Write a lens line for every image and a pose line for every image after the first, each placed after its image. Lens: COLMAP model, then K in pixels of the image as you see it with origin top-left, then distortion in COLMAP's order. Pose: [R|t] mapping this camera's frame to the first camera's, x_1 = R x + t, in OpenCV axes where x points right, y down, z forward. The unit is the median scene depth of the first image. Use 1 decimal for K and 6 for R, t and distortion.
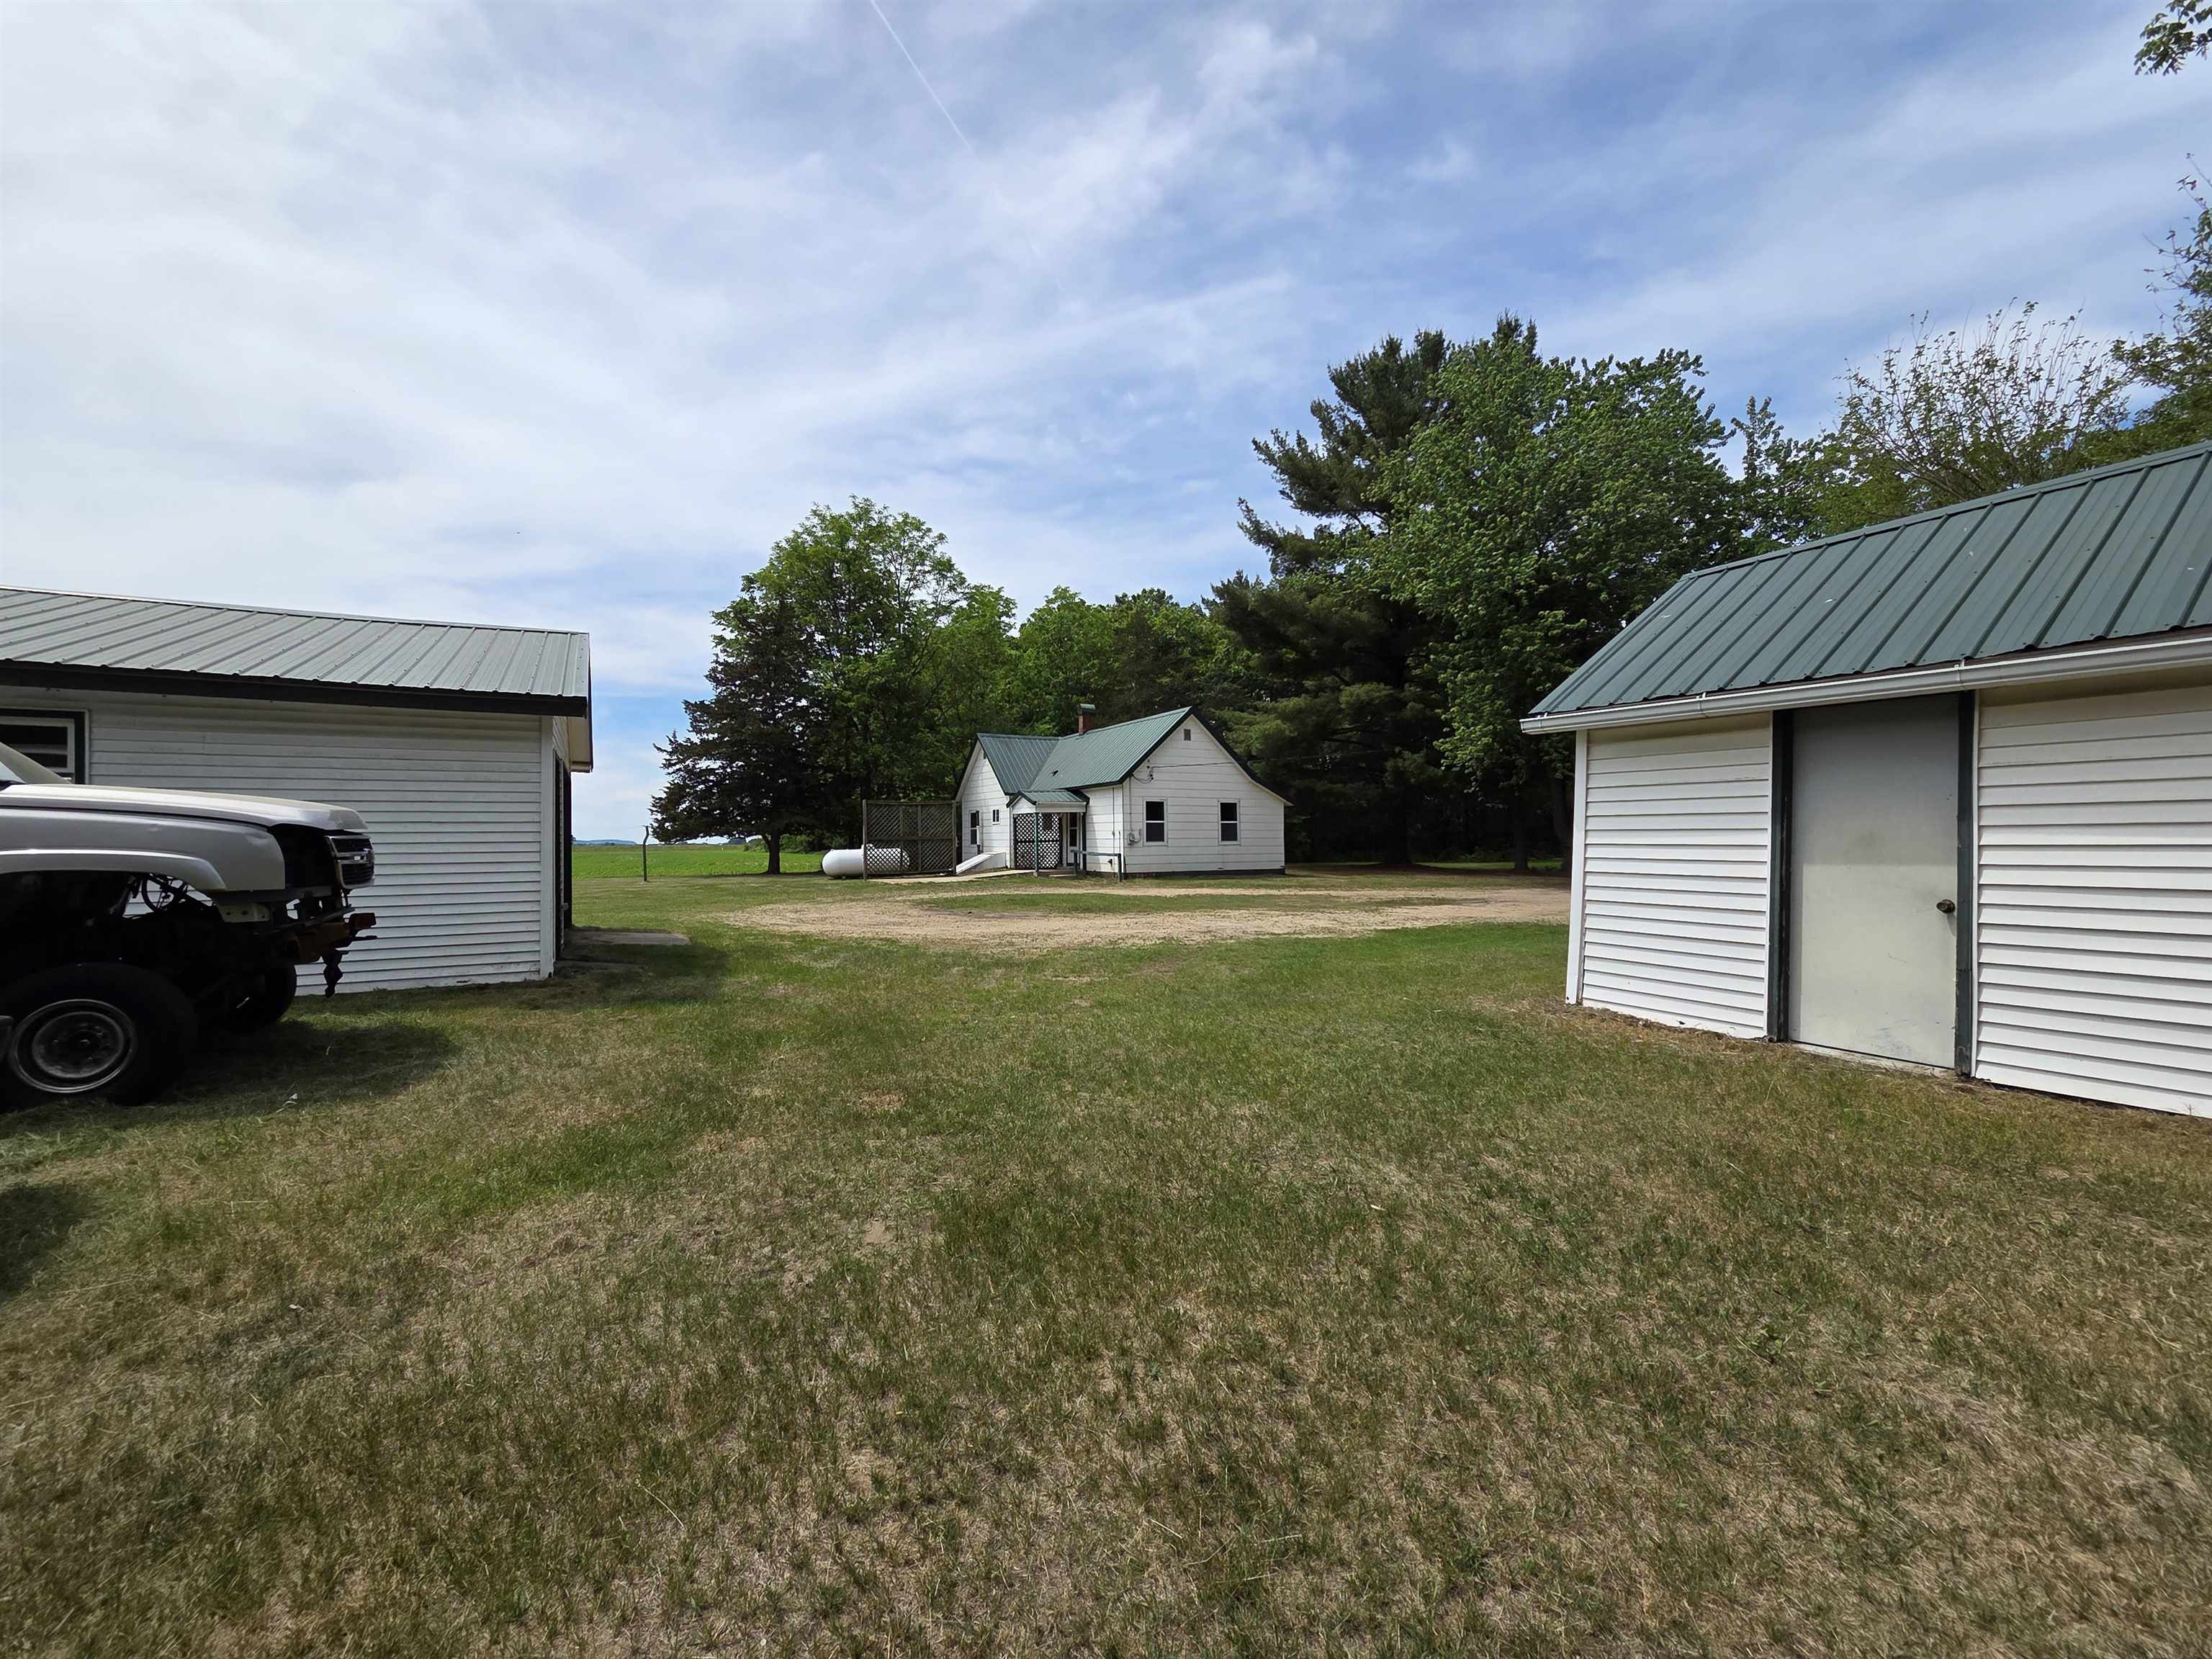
lens RADIAL K [[906.8, 0, 1118.6], [0, 906.8, 827.6], [0, 0, 1]] dist [-0.000146, -0.000422]
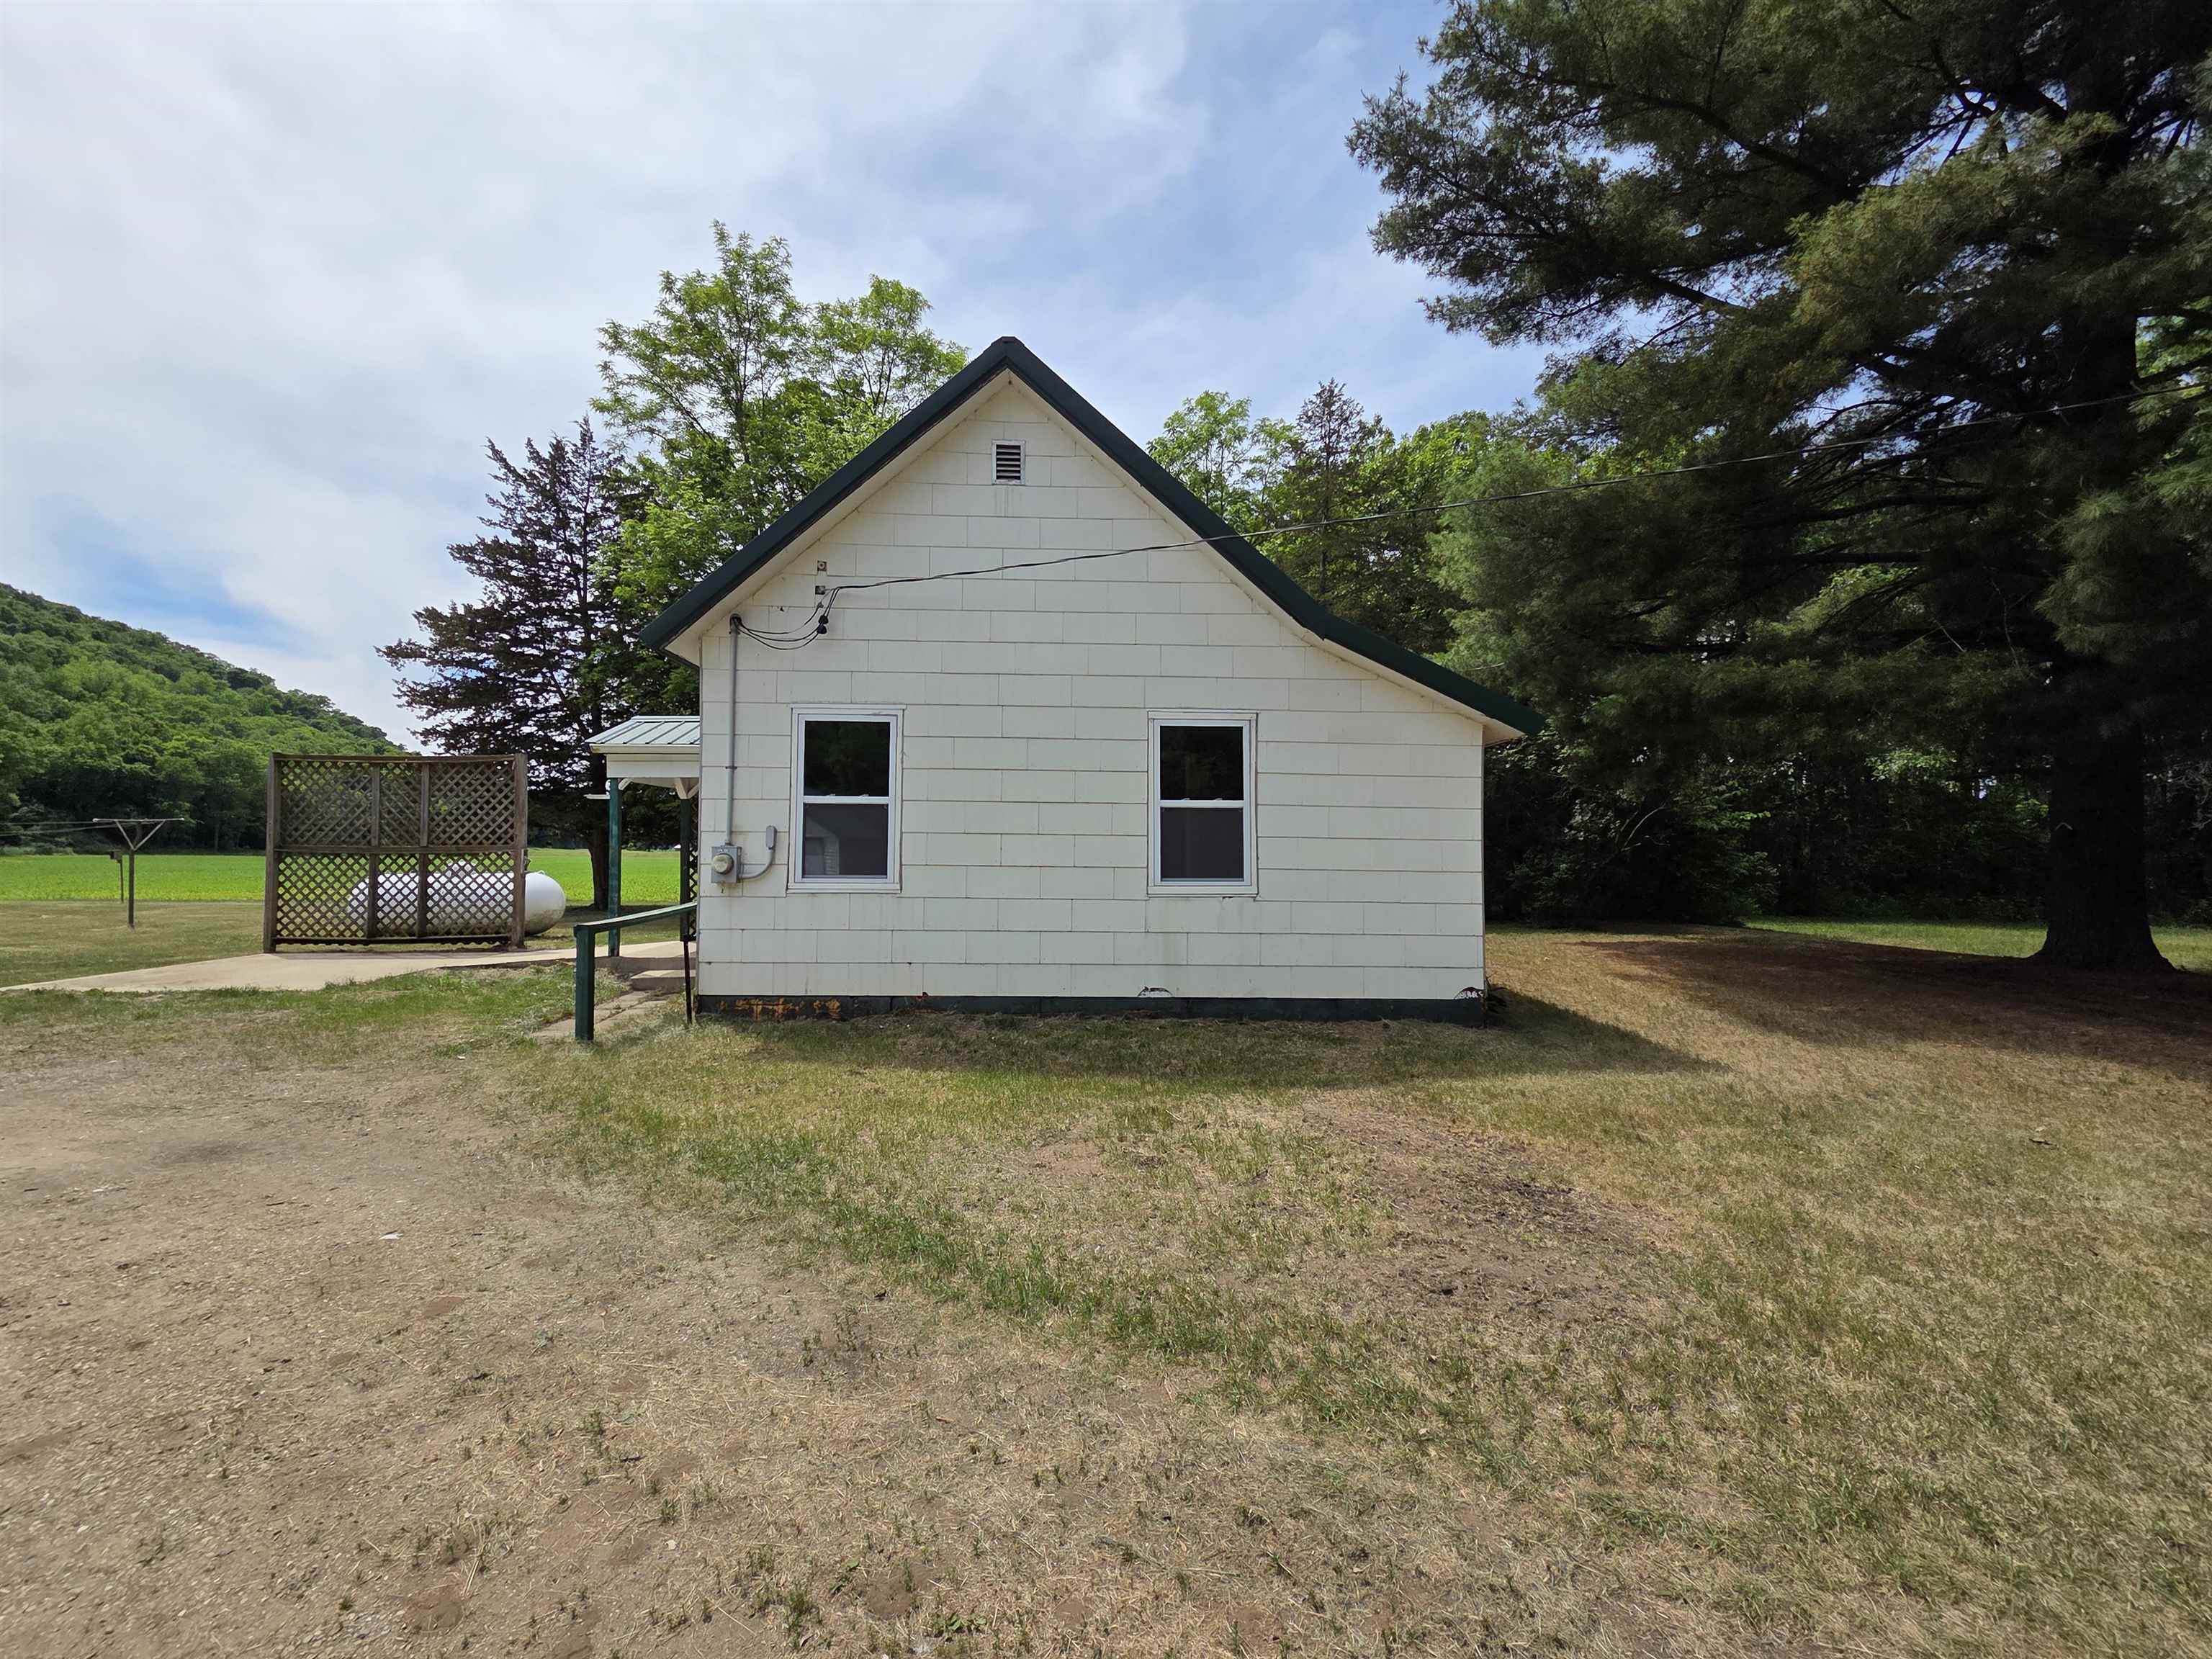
lens RADIAL K [[906.8, 0, 1118.6], [0, 906.8, 827.6], [0, 0, 1]] dist [-0.000146, -0.000422]
pose [[0.876975, 0.001321, -0.480534, 0.220995], [-0.005170, 0.999964, -0.006687, 0.002206], [0.480508, 0.008349, 0.876950, 0.771368]]
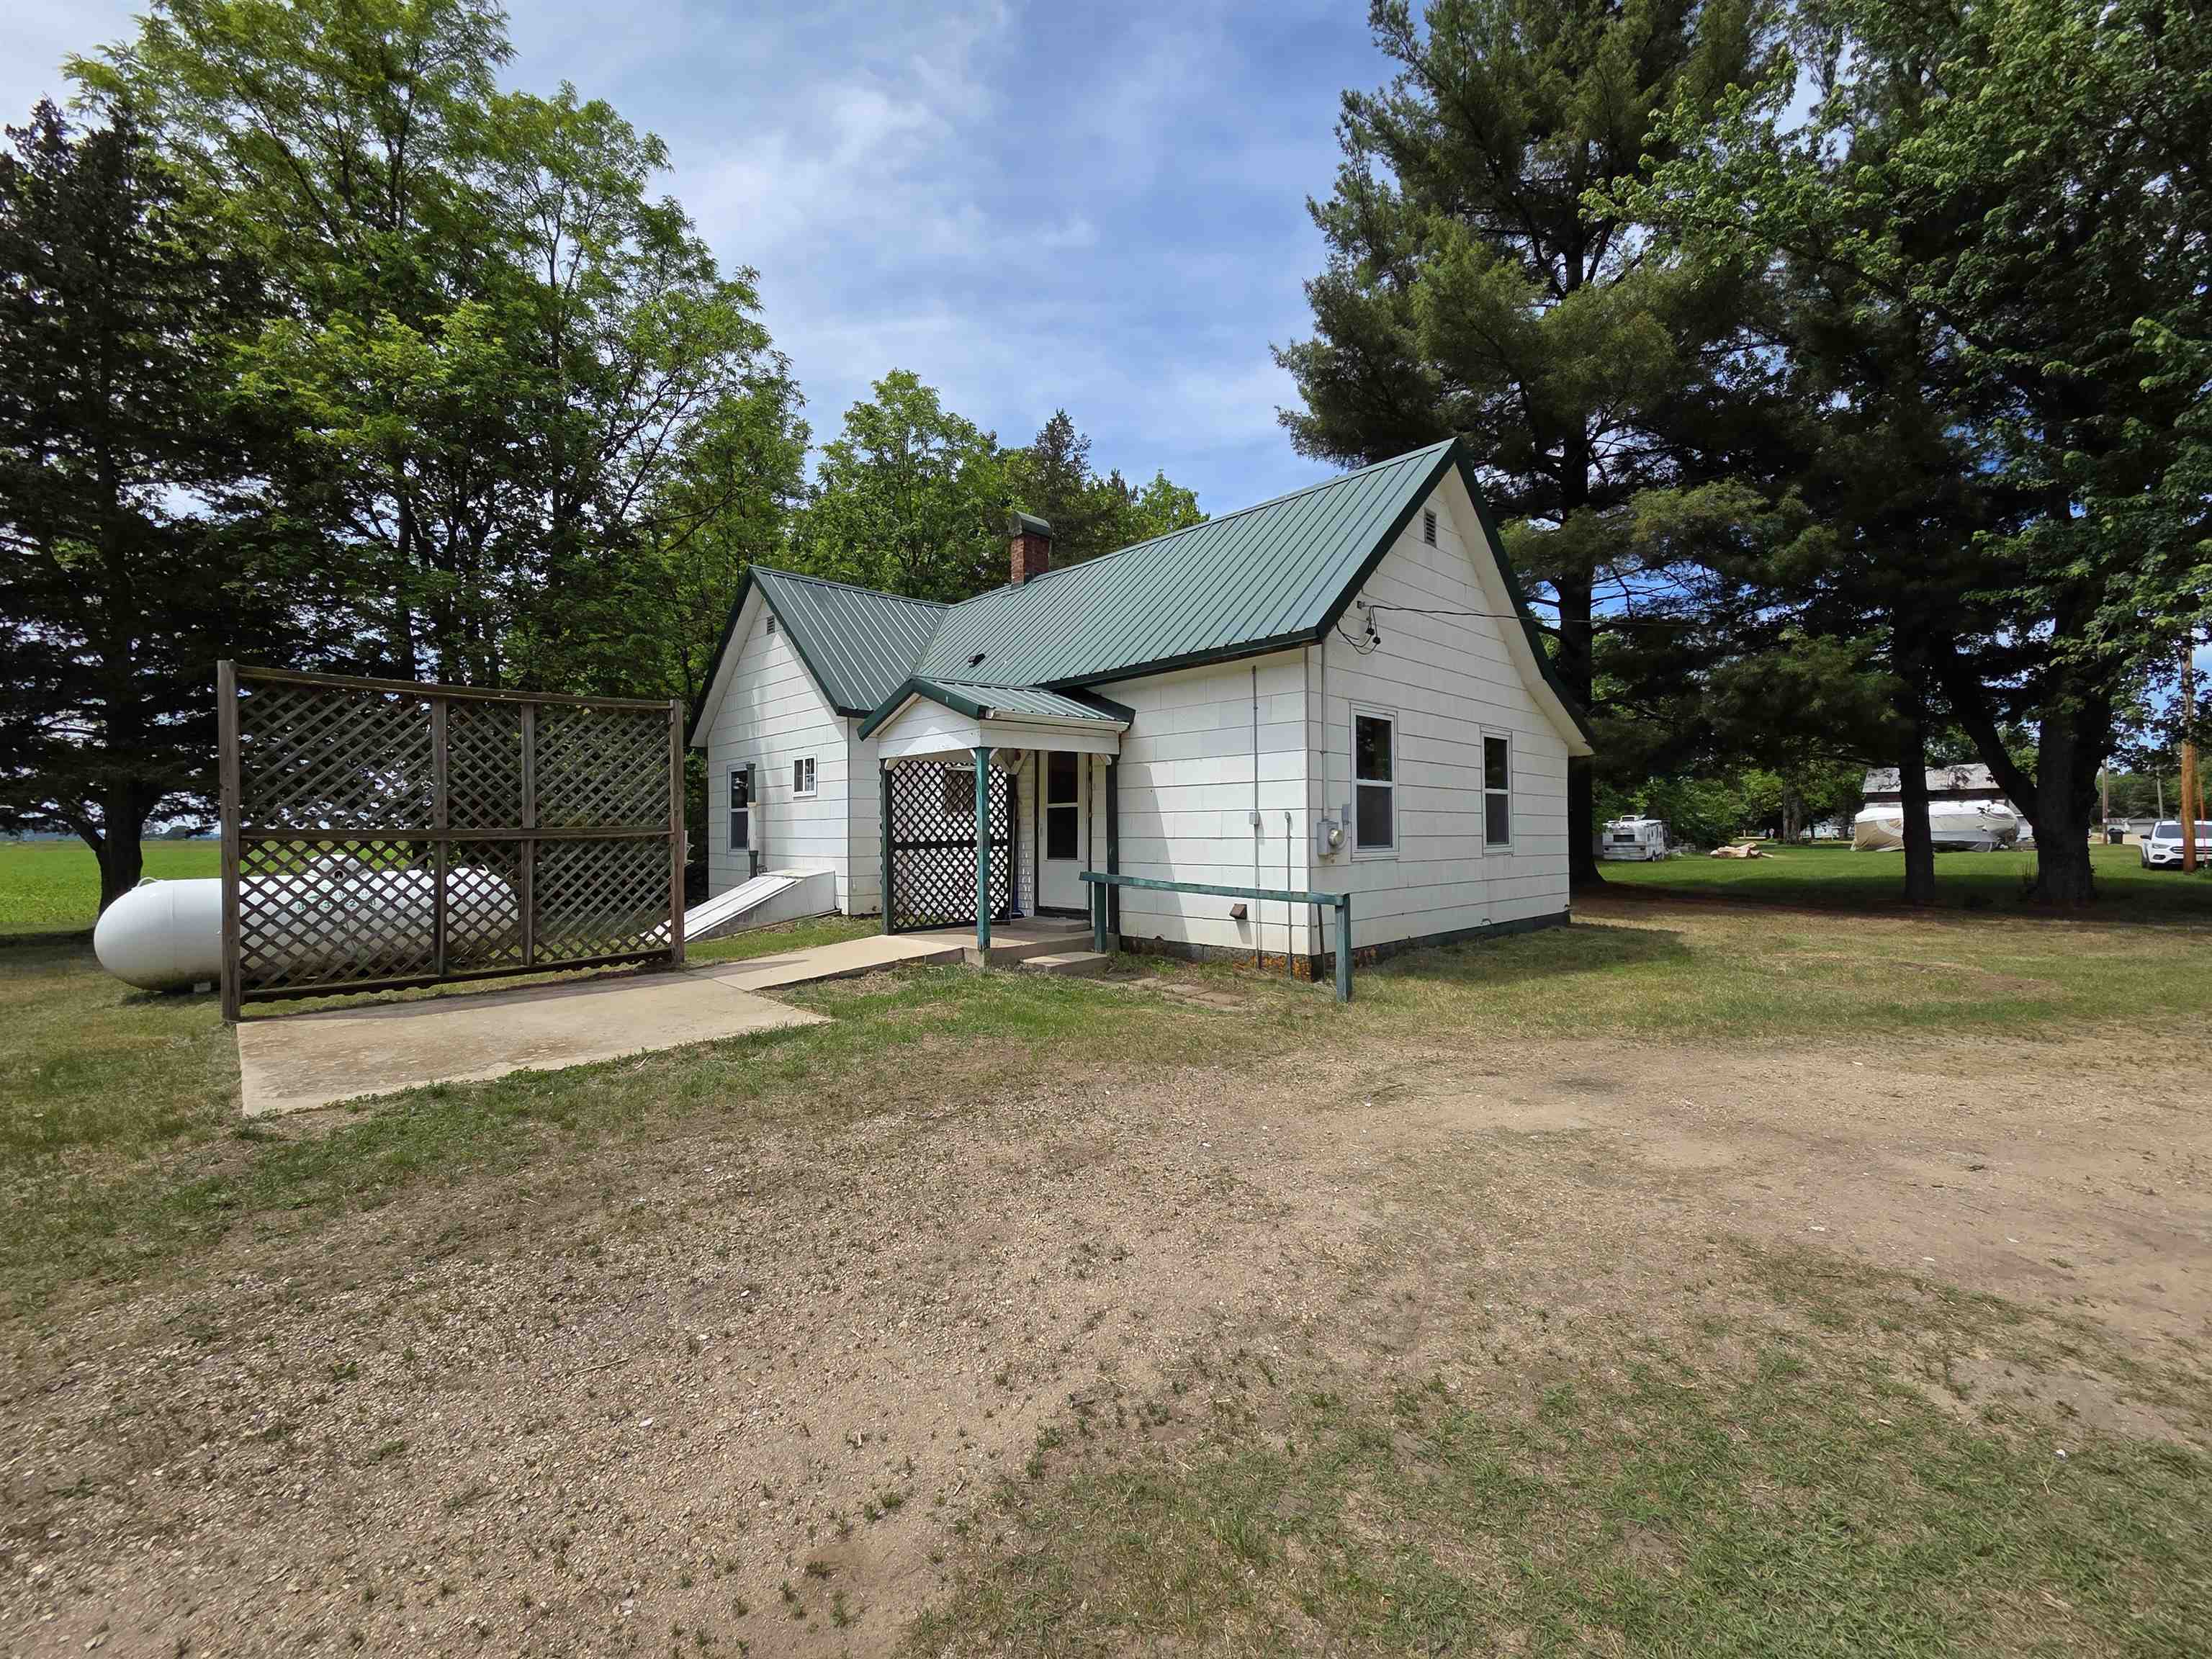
lens RADIAL K [[906.8, 0, 1118.6], [0, 906.8, 827.6], [0, 0, 1]] dist [-0.000146, -0.000422]
pose [[0.968579, 0.002654, 0.248693, -0.116730], [-0.004700, 0.999960, 0.007635, 0.006355], [-0.248663, -0.008564, 0.968552, 0.684255]]
